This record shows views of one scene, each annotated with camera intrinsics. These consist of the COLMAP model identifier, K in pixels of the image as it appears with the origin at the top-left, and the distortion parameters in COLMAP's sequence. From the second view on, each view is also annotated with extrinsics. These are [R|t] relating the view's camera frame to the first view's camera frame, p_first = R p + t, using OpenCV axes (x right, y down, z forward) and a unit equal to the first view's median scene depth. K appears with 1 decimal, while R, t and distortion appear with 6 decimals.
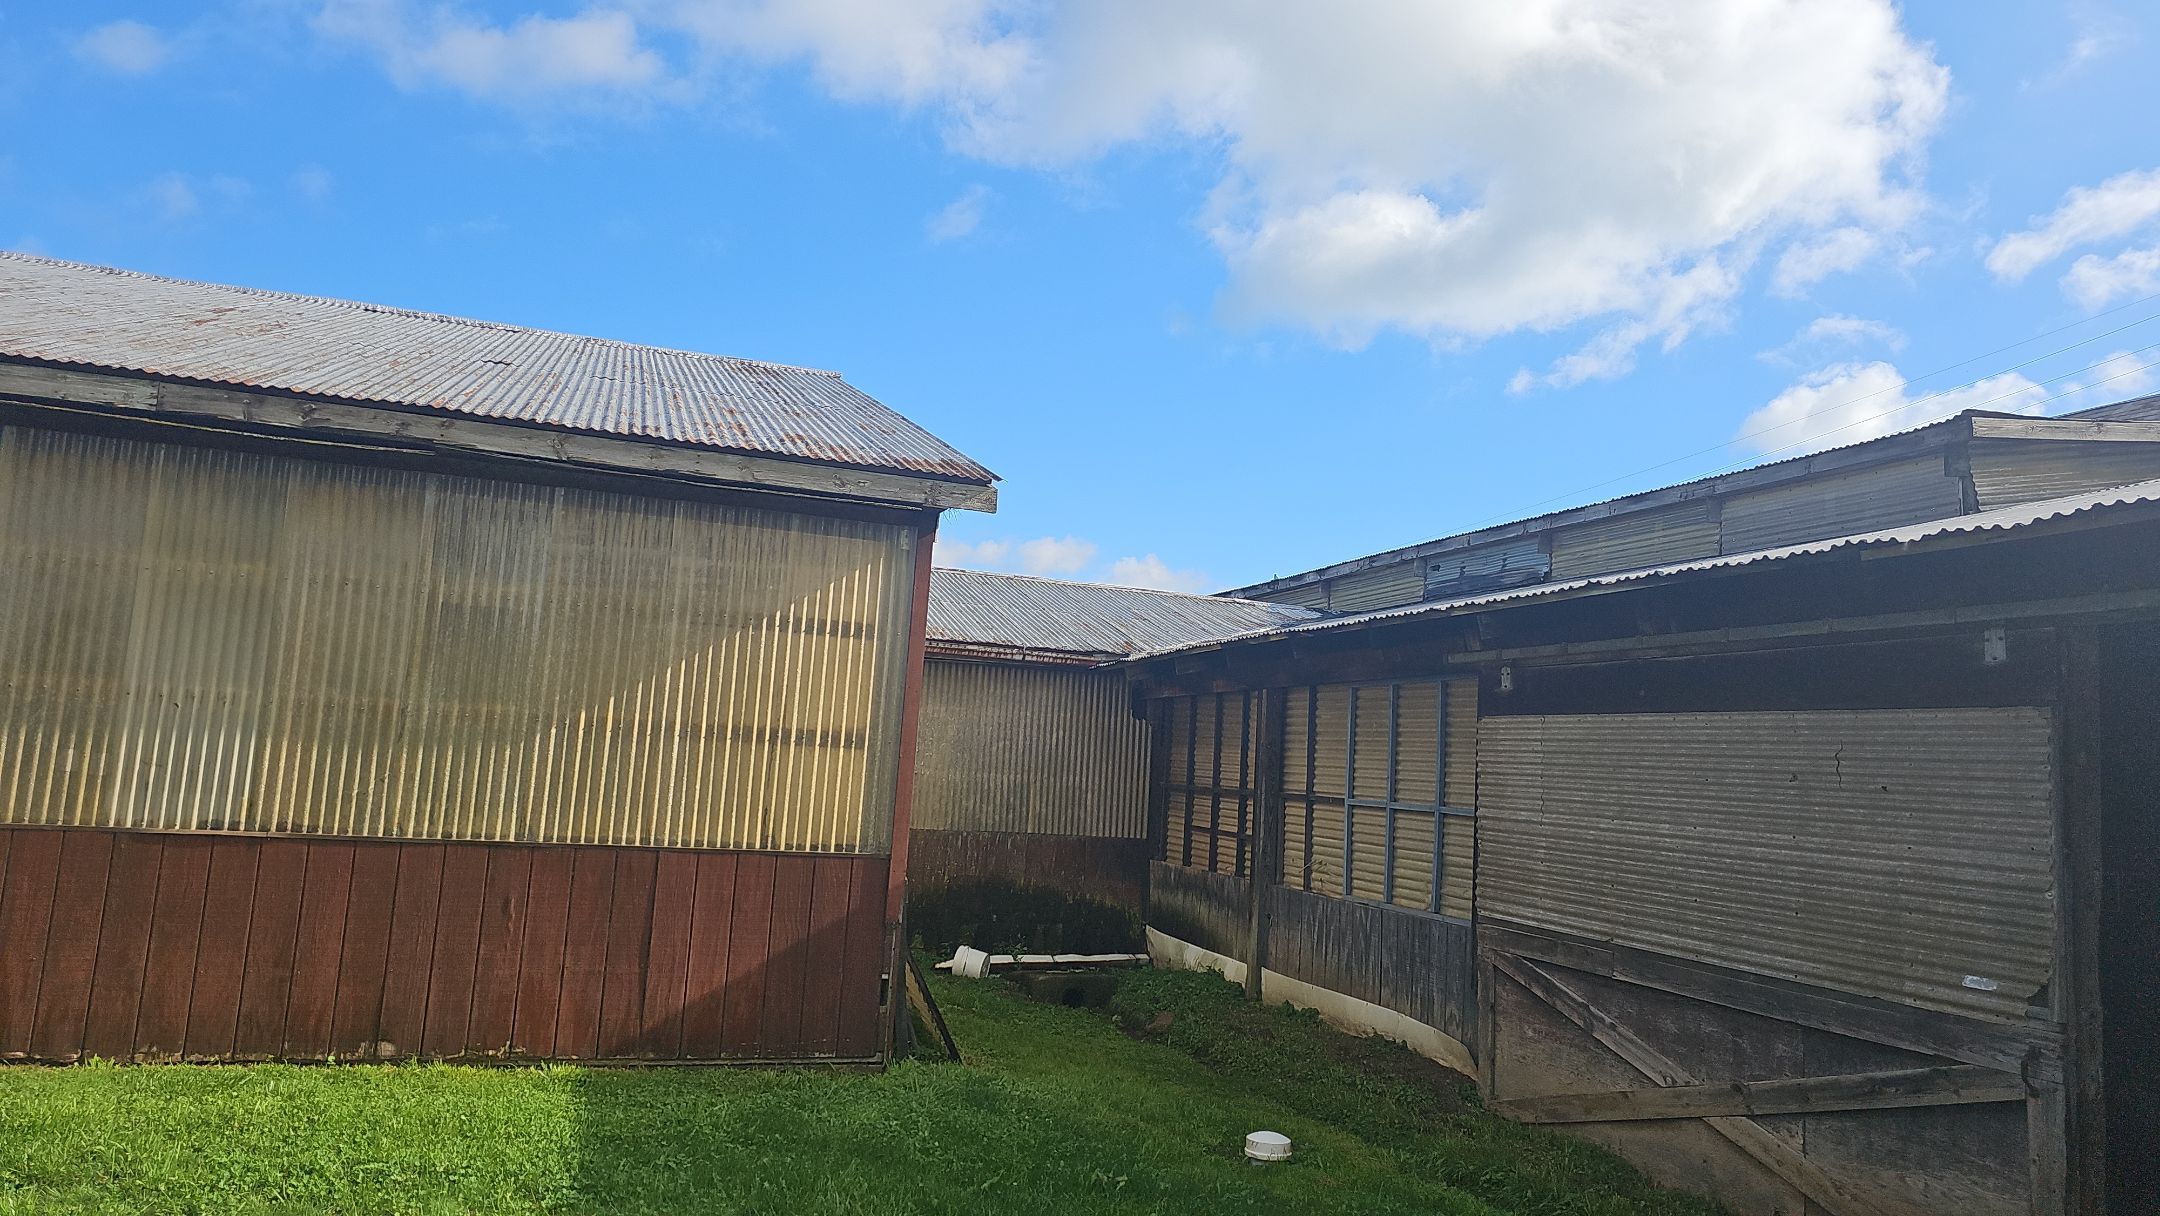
lens RADIAL K [[1372.6, 0, 1080.0], [0, 1372.6, 608.0], [0, 0, 1]] dist [0.040337, -0.040703]
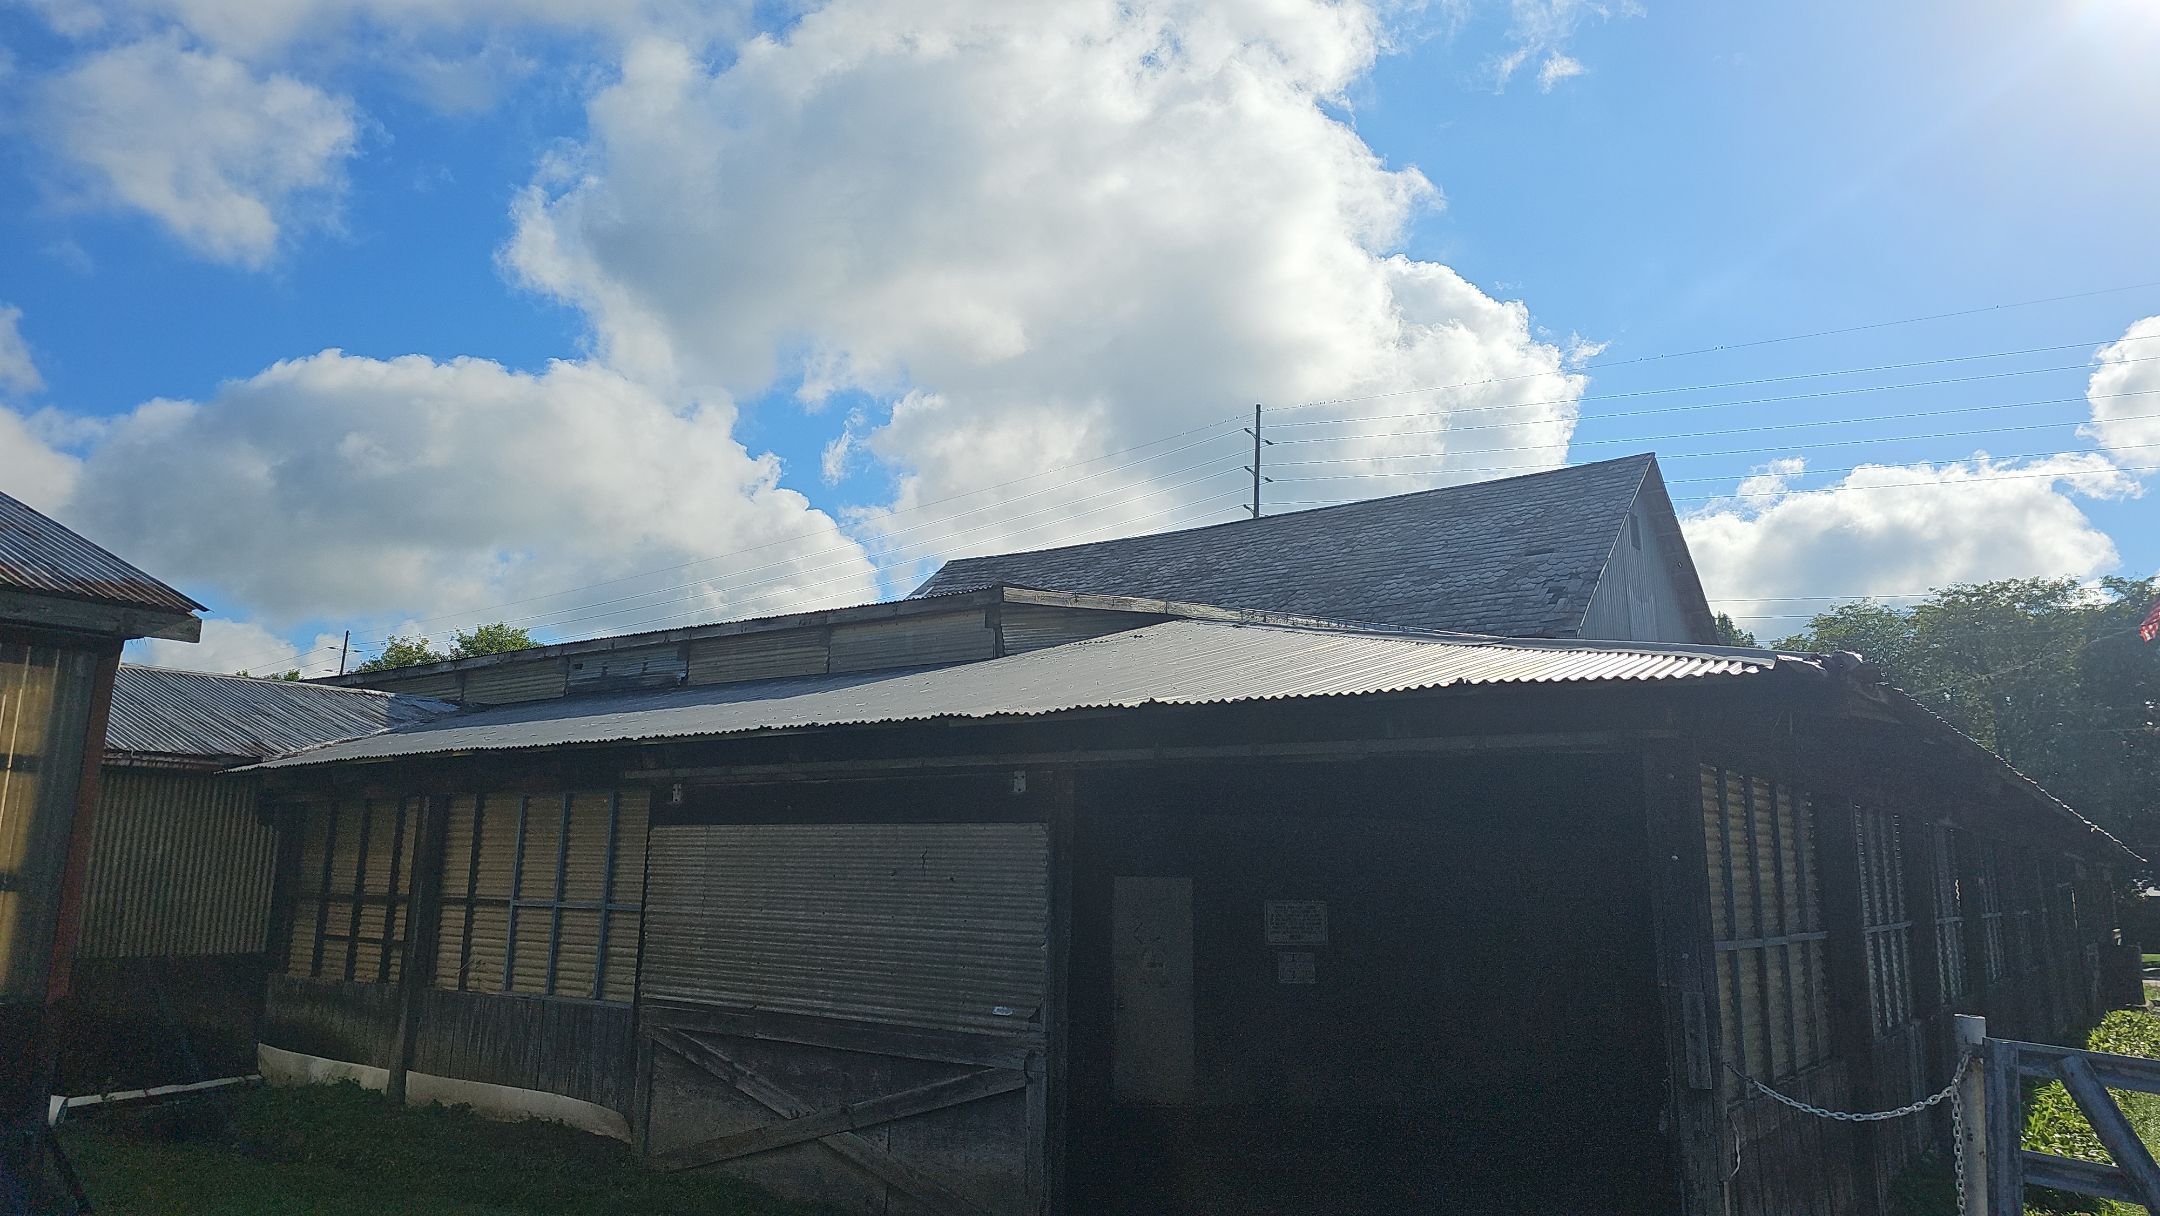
lens RADIAL K [[1402.7, 0, 1080.0], [0, 1402.7, 608.0], [0, 0, 1]] dist [0.069422, -0.066491]
pose [[0.799061, 0.063011, 0.597939, -0.150613], [-0.041855, 0.997910, -0.049227, -0.062585], [-0.599792, 0.014308, 0.800028, -0.186208]]
